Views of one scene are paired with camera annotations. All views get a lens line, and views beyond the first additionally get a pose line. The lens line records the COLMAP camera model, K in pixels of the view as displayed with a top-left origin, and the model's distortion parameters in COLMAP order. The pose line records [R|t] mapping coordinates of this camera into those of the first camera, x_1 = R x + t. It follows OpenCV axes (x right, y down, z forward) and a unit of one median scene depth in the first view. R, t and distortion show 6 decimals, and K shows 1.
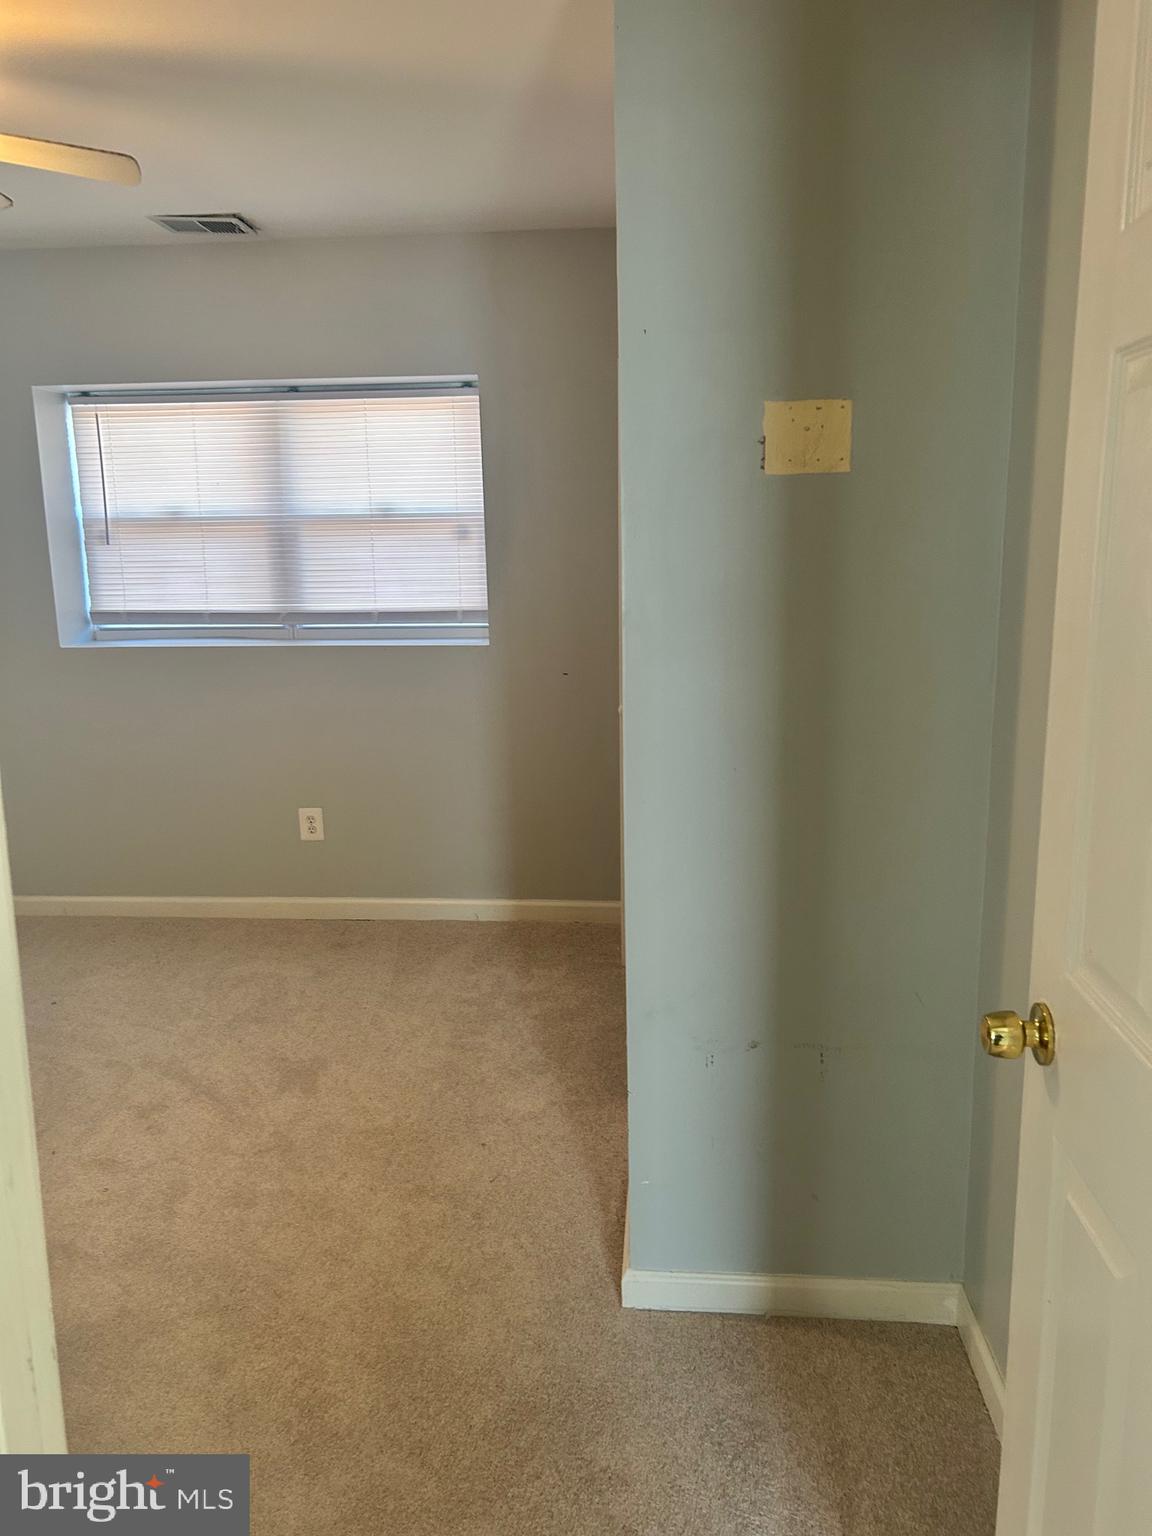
lens RADIAL K [[1157.0, 0, 568.4], [0, 1157.0, 763.7], [0, 0, 1]] dist [0.046380, -0.057380]
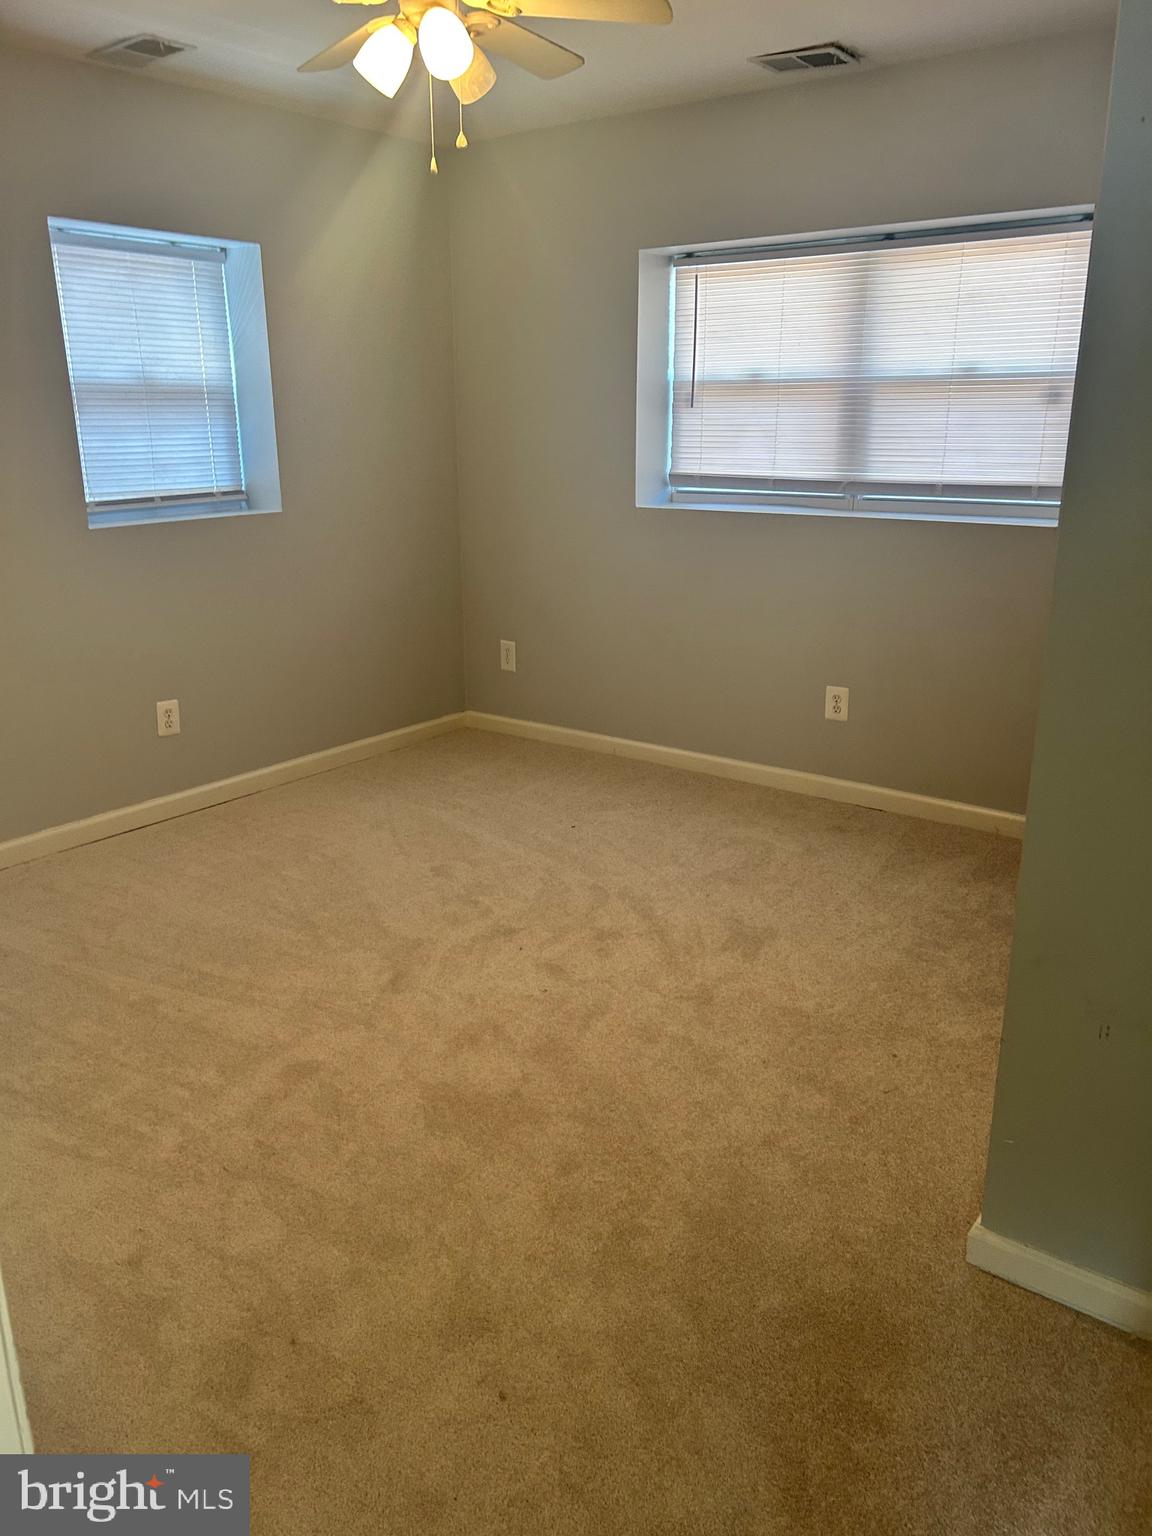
lens RADIAL K [[1157.0, 0, 565.5], [0, 1157.0, 778.1], [0, 0, 1]] dist [0.046380, -0.057380]
pose [[0.844621, 0.174382, -0.506169, 0.110549], [-0.116033, 0.982618, 0.144907, -0.001339], [0.522640, -0.063659, 0.850174, 0.051505]]
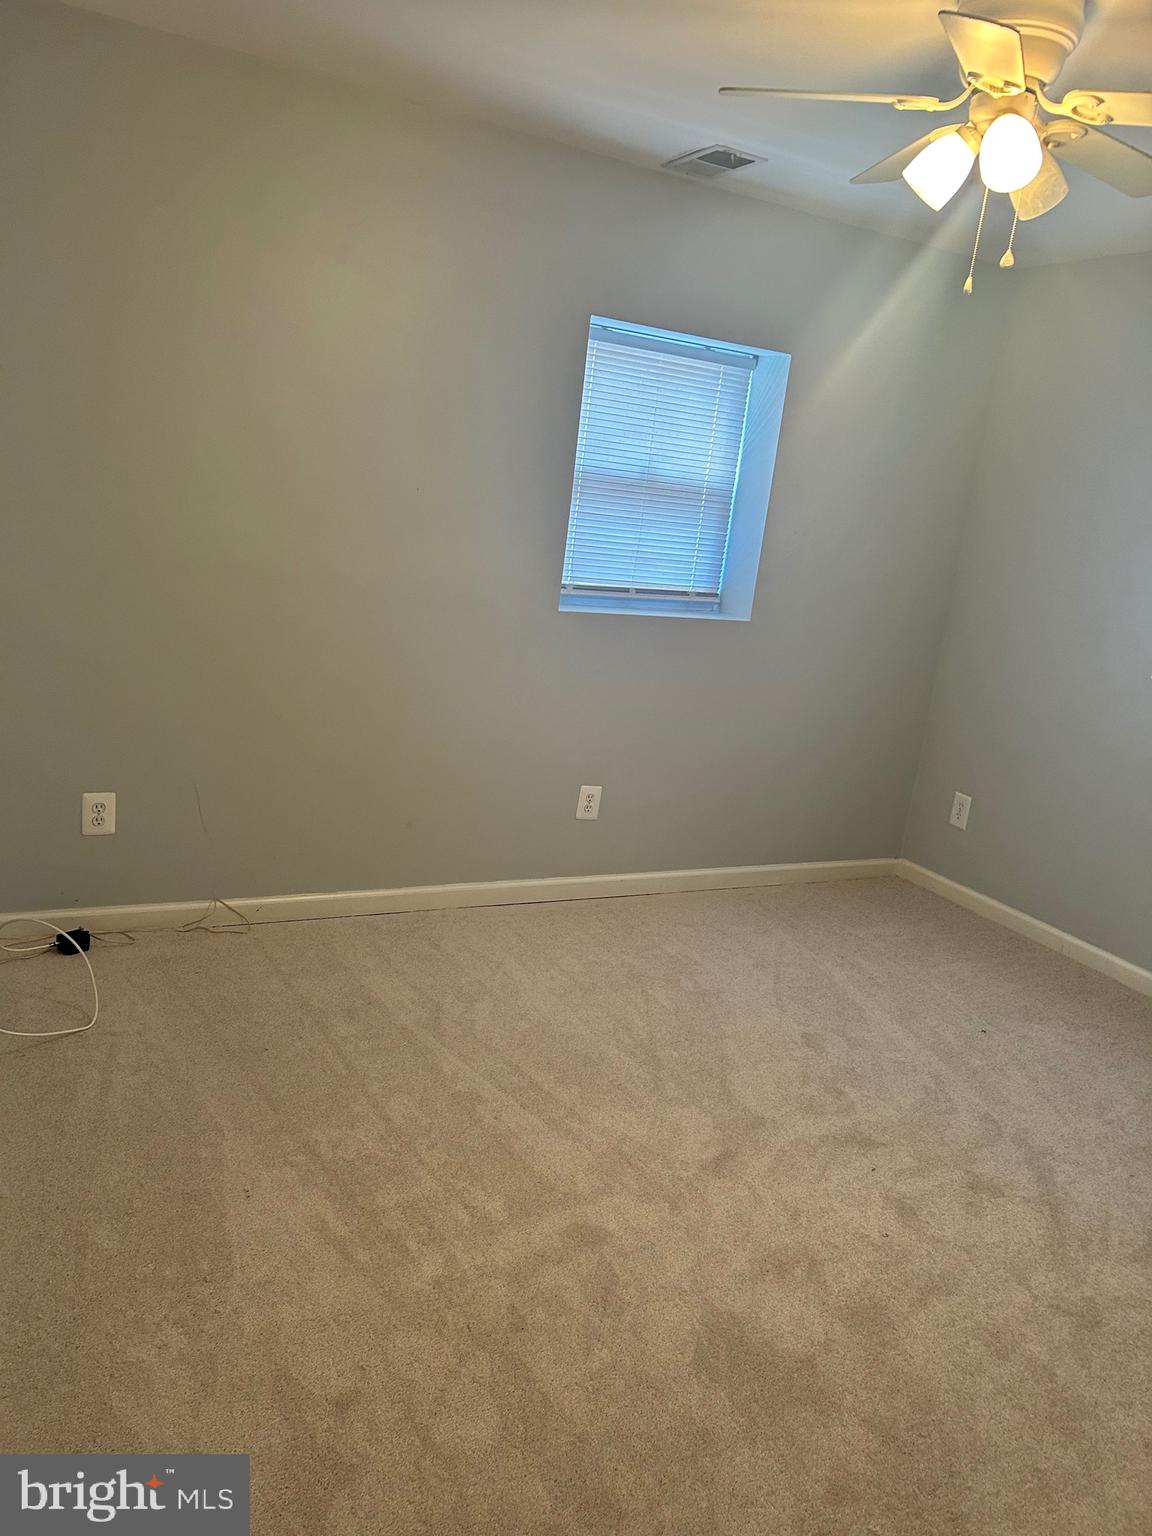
lens RADIAL K [[1157.0, 0, 576.8], [0, 1157.0, 776.8], [0, 0, 1]] dist [0.046380, -0.057380]
pose [[0.538641, 0.286372, -0.792374, 0.078401], [-0.288314, 0.946336, 0.146024, -0.036364], [0.791669, 0.149798, 0.592301, 0.139663]]
